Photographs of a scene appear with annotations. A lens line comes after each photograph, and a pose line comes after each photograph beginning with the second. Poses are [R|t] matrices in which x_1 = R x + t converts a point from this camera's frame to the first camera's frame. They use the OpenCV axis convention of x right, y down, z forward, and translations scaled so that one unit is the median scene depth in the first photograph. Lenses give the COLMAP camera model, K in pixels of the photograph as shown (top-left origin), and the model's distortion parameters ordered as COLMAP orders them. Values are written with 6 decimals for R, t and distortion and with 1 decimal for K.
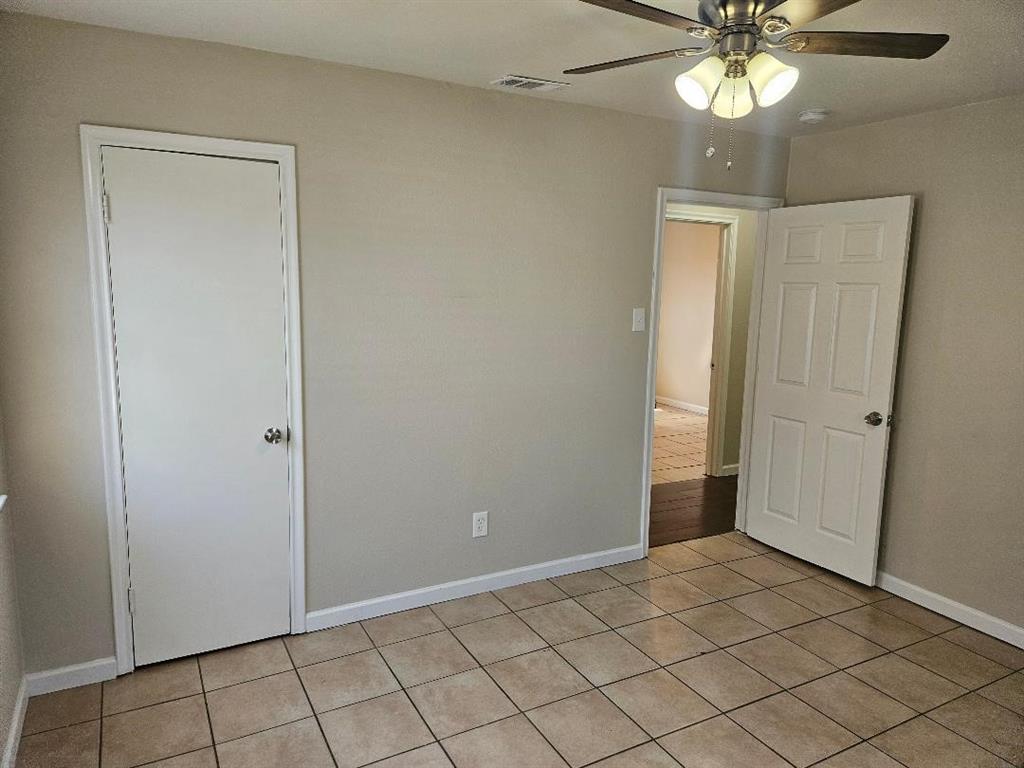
lens RADIAL K [[682.0, 0, 508.1], [0, 682.0, 378.0], [0, 0, 1]] dist [0.038936, -0.050844]
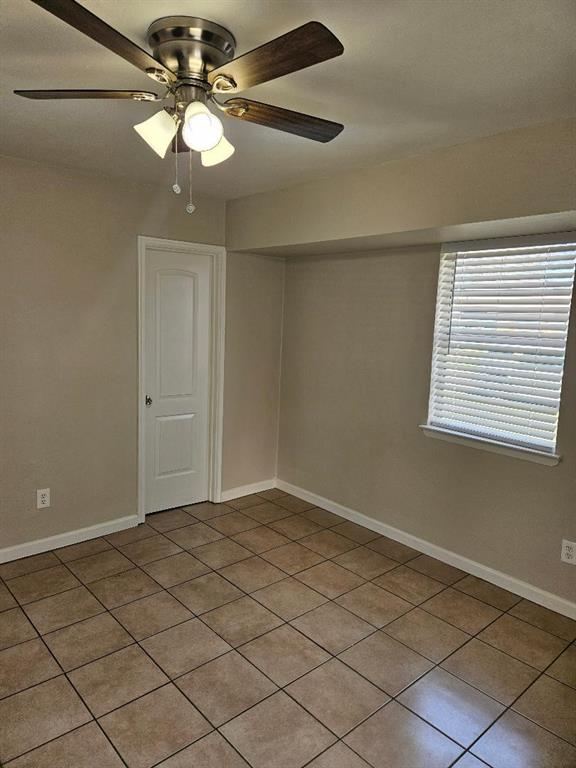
lens RADIAL K [[511.5, 0, 289.4], [0, 511.5, 384.2], [0, 0, 1]] dist [0.038936, -0.050844]
pose [[-0.218321, -0.169015, 0.961129, -0.298064], [0.116687, 0.973301, 0.197661, -0.087334], [-0.968876, 0.155305, -0.192770, 0.582548]]
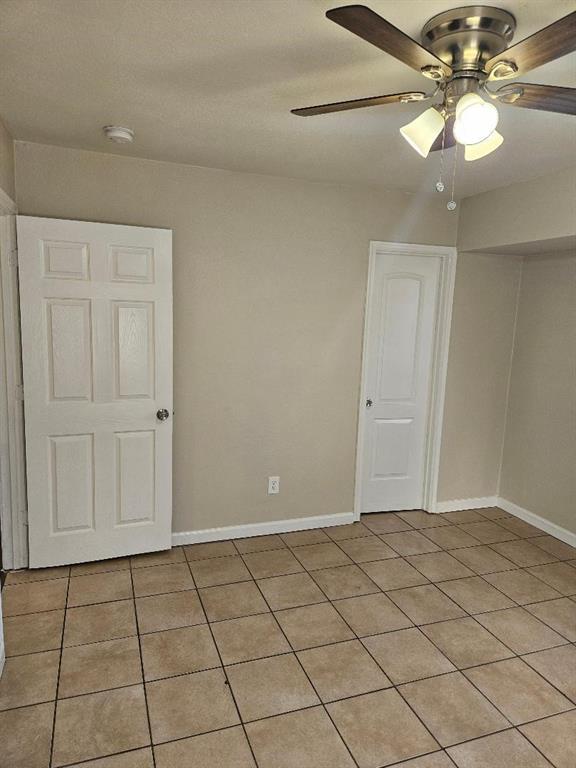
lens RADIAL K [[511.5, 0, 285.9], [0, 511.5, 386.1], [0, 0, 1]] dist [0.038936, -0.050844]
pose [[0.172295, -0.164475, 0.971217, -0.291045], [0.128619, 0.981277, 0.143362, -0.089518], [-0.976612, 0.100216, 0.190224, 0.630595]]
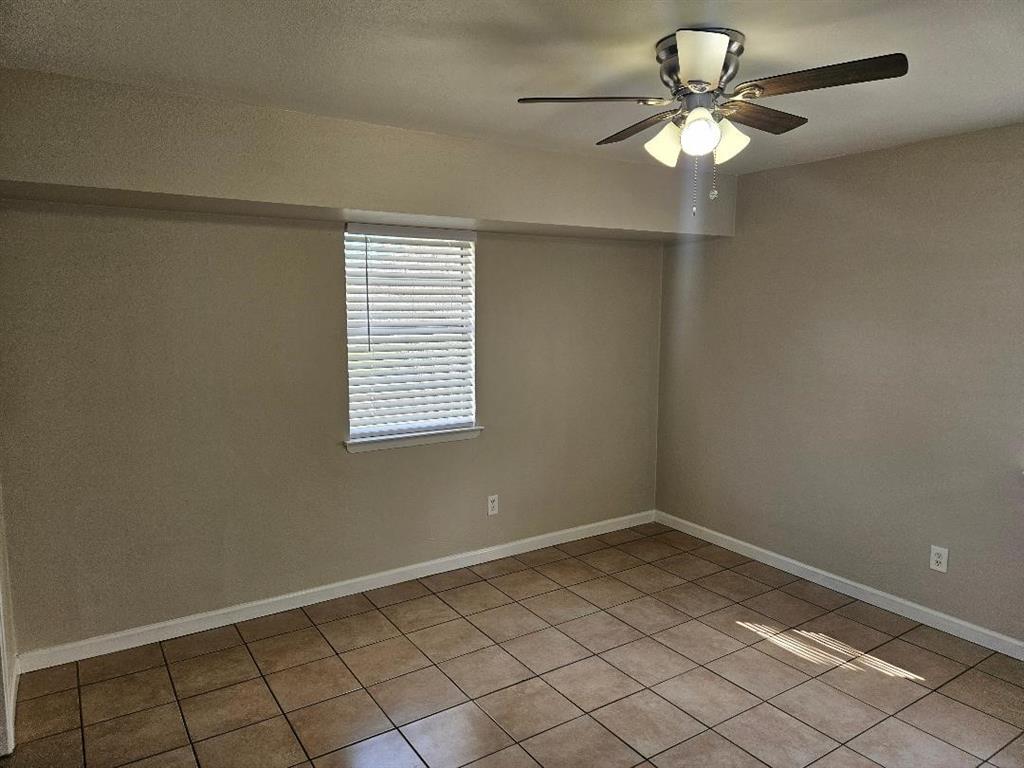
lens RADIAL K [[682.0, 0, 500.7], [0, 682.0, 381.2], [0, 0, 1]] dist [0.038936, -0.050844]
pose [[-0.996924, -0.012703, -0.077337, 0.403642], [-0.033056, 0.962864, 0.267956, -0.171037], [0.071062, 0.269689, -0.960322, 1.165929]]
